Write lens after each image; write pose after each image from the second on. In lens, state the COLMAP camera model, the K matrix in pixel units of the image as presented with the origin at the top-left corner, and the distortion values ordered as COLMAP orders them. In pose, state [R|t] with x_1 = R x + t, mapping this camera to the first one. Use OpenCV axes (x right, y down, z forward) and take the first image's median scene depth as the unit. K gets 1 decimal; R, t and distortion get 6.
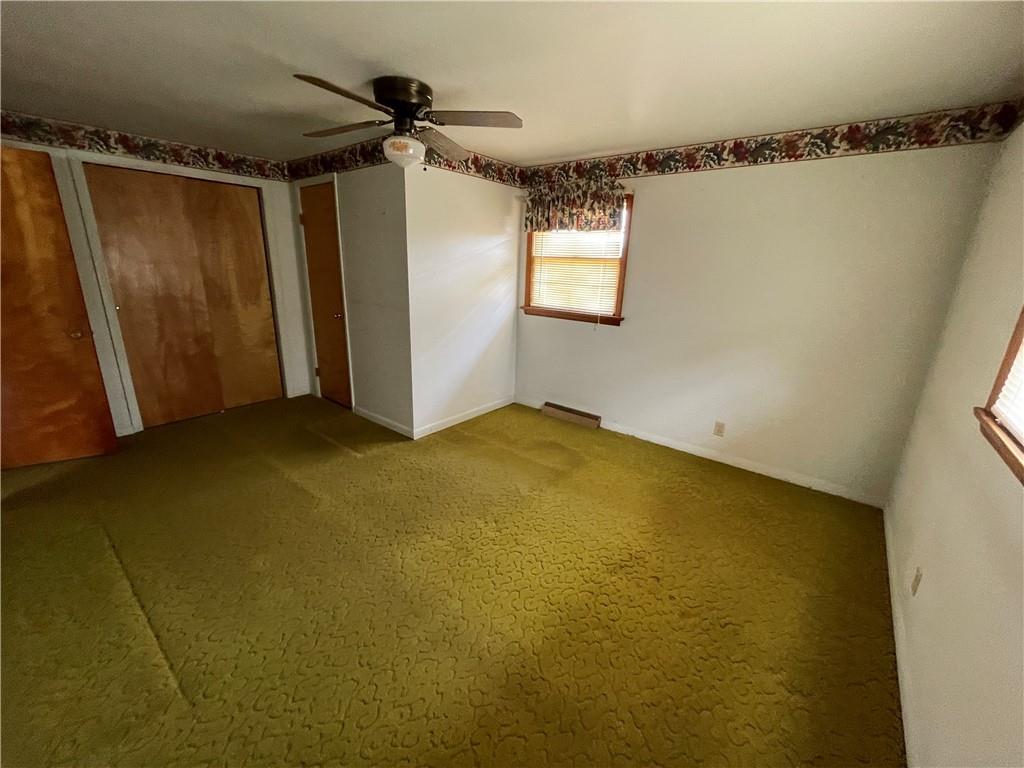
lens RADIAL K [[418.0, 0, 509.3], [0, 418.0, 381.5], [0, 0, 1]] dist [0.000818, -0.000884]
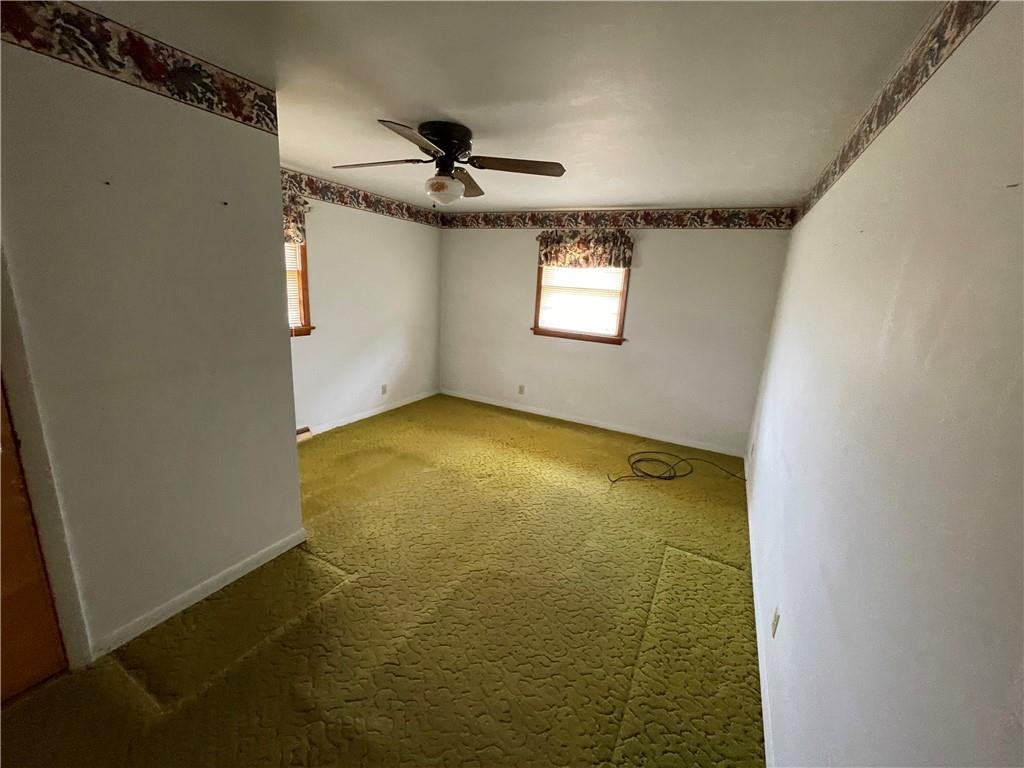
lens RADIAL K [[418.0, 0, 513.7], [0, 418.0, 384.2], [0, 0, 1]] dist [0.000818, -0.000884]
pose [[-0.204546, -0.274445, 0.939596, -0.967358], [0.209446, 0.925389, 0.315891, -0.272380], [-0.956187, 0.261409, -0.131803, 0.763718]]
